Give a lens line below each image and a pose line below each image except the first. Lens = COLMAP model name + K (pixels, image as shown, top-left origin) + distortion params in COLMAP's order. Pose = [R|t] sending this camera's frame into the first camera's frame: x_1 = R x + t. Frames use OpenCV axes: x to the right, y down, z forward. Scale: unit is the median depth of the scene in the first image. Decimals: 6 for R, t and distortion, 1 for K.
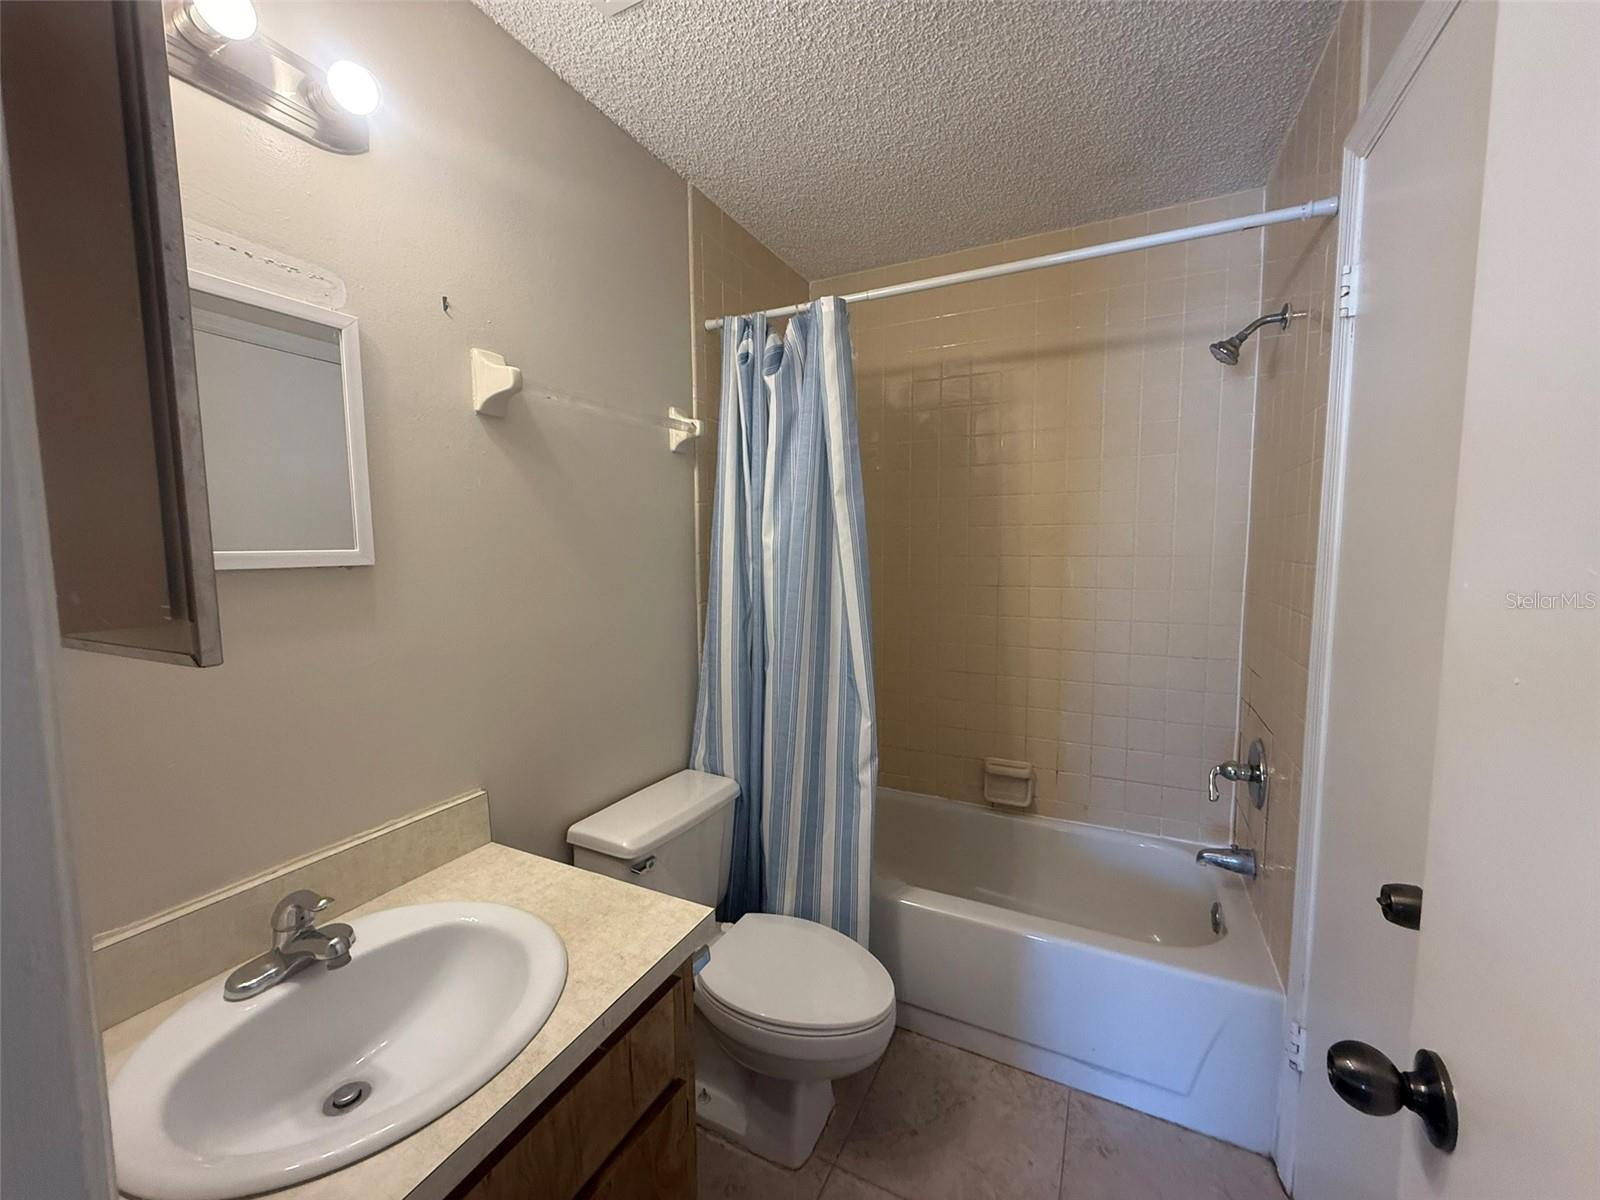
lens RADIAL K [[635.4, 0, 798.2], [0, 635.4, 608.2], [0, 0, 1]] dist [-0.001983, 0.000359]
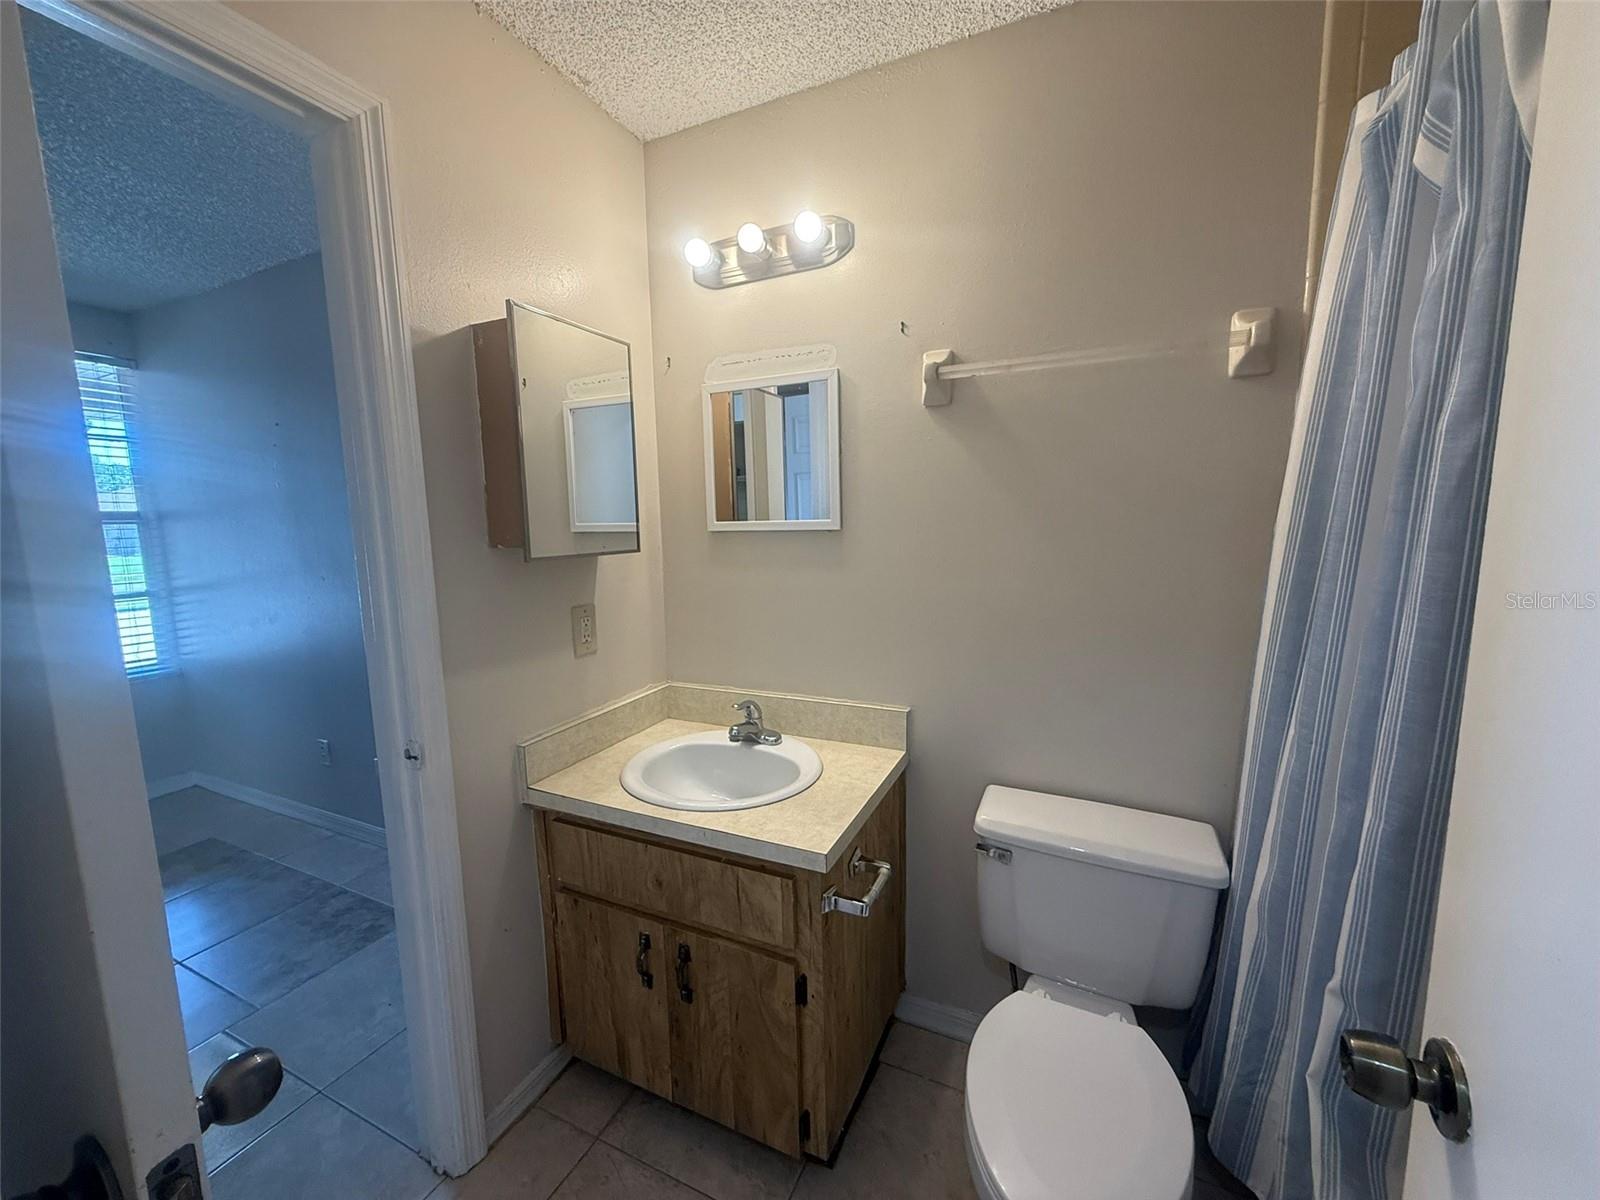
lens RADIAL K [[635.4, 0, 796.1], [0, 635.4, 604.1], [0, 0, 1]] dist [-0.001983, 0.000359]
pose [[0.020022, 0.145738, -0.989121, 0.775574], [-0.082074, 0.986219, 0.143649, -0.091344], [0.996425, 0.078305, 0.031708, 0.769788]]
